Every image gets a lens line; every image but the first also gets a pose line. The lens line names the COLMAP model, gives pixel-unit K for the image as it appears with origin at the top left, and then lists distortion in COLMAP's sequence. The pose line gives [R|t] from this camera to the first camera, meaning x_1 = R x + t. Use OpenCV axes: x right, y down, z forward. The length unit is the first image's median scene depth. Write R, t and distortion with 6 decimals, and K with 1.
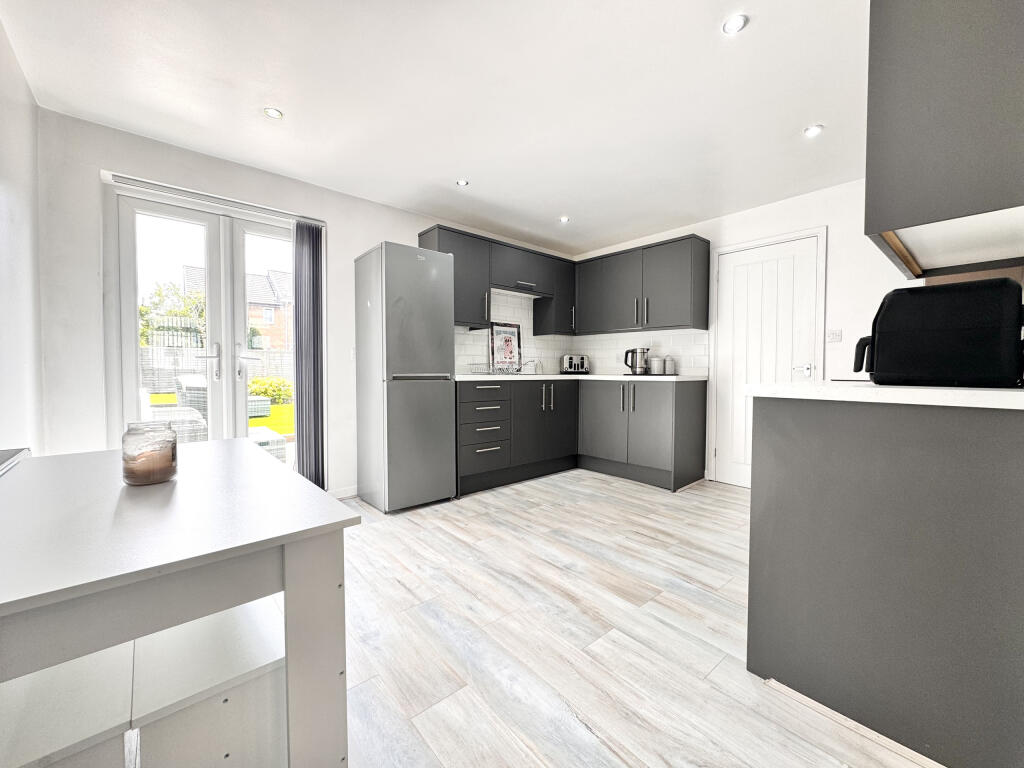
lens RADIAL K [[408.7, 0, 511.6], [0, 408.7, 381.4], [0, 0, 1]] dist [-0.002819, 0.000365]
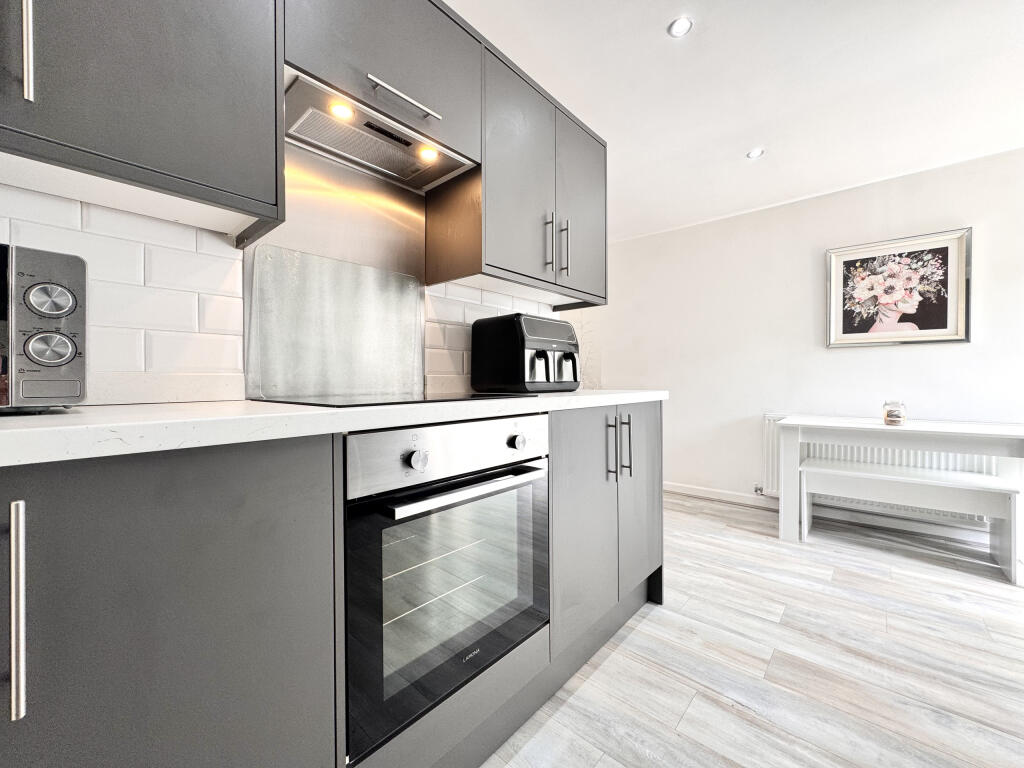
lens RADIAL K [[408.7, 0, 511.6], [0, 408.7, 381.4], [0, 0, 1]] dist [-0.002819, 0.000365]
pose [[-0.990952, 0.000747, -0.134216, 0.812573], [-0.003313, 0.999544, 0.030023, -0.039090], [0.134177, 0.030196, -0.990497, 1.455502]]
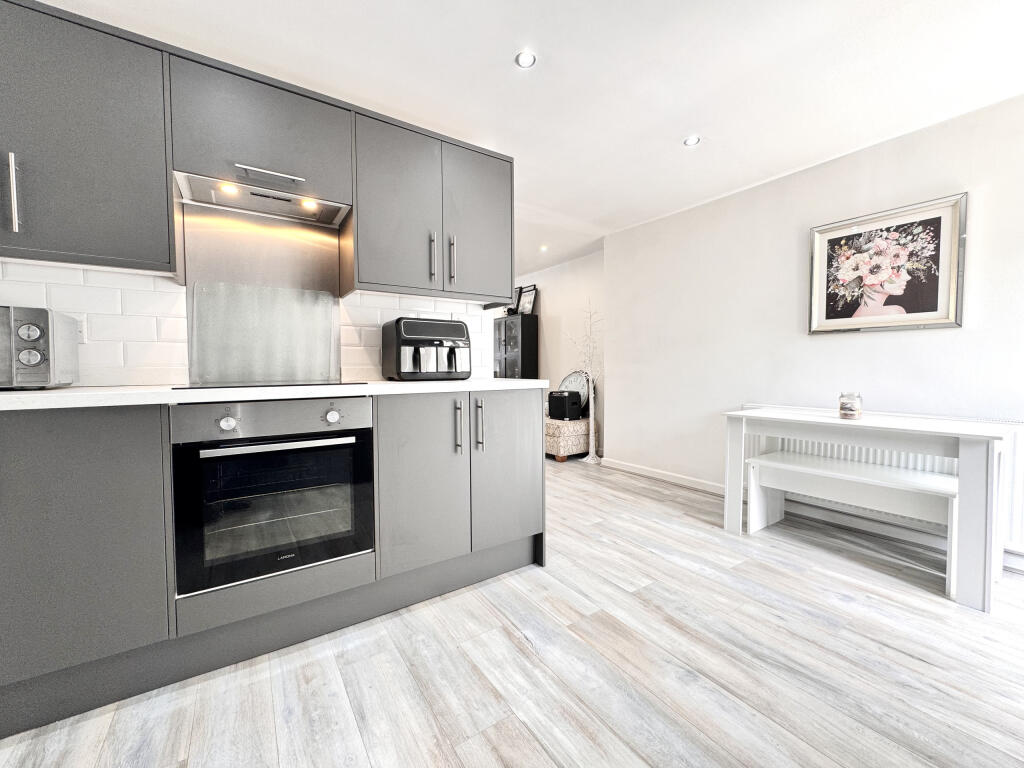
lens RADIAL K [[408.7, 0, 511.6], [0, 408.7, 381.4], [0, 0, 1]] dist [-0.002819, 0.000365]
pose [[-0.992909, -0.003787, 0.118819, 0.339385], [0.003727, 0.998010, 0.062953, -0.052841], [-0.118821, 0.062949, -0.990918, 1.619485]]
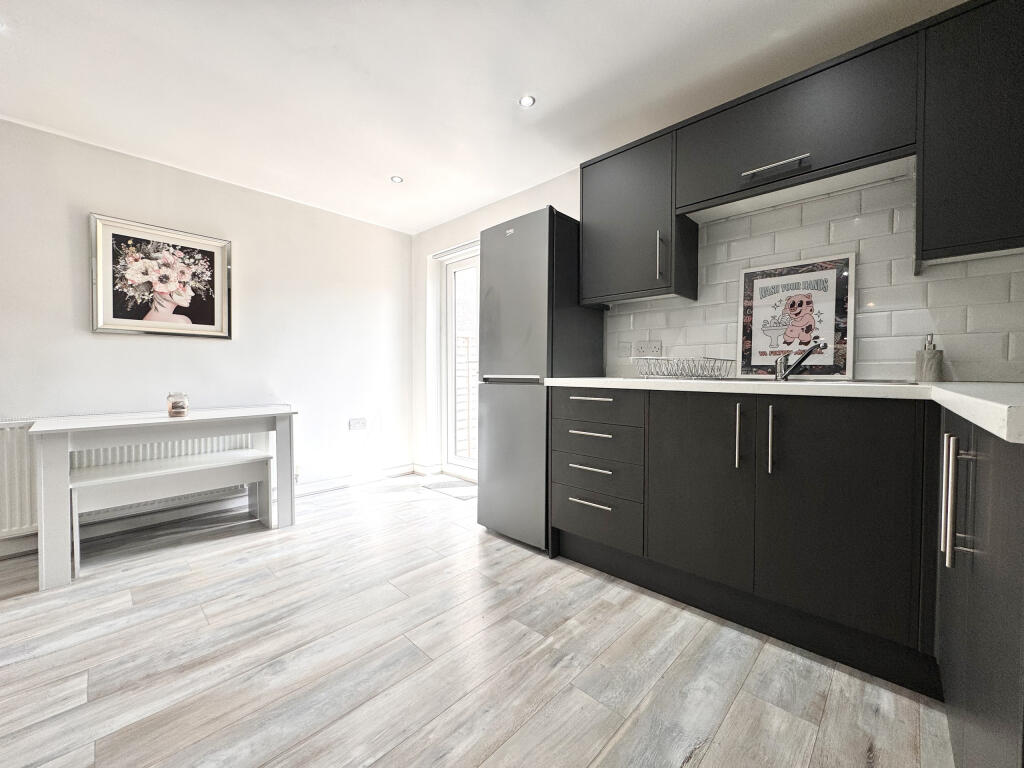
lens RADIAL K [[408.7, 0, 511.6], [0, 408.7, 381.4], [0, 0, 1]] dist [-0.002819, 0.000365]
pose [[0.090471, 0.020056, -0.995697, 0.811447], [-0.027076, 0.999477, 0.017672, -0.028937], [0.995531, 0.025361, 0.090967, 1.289412]]
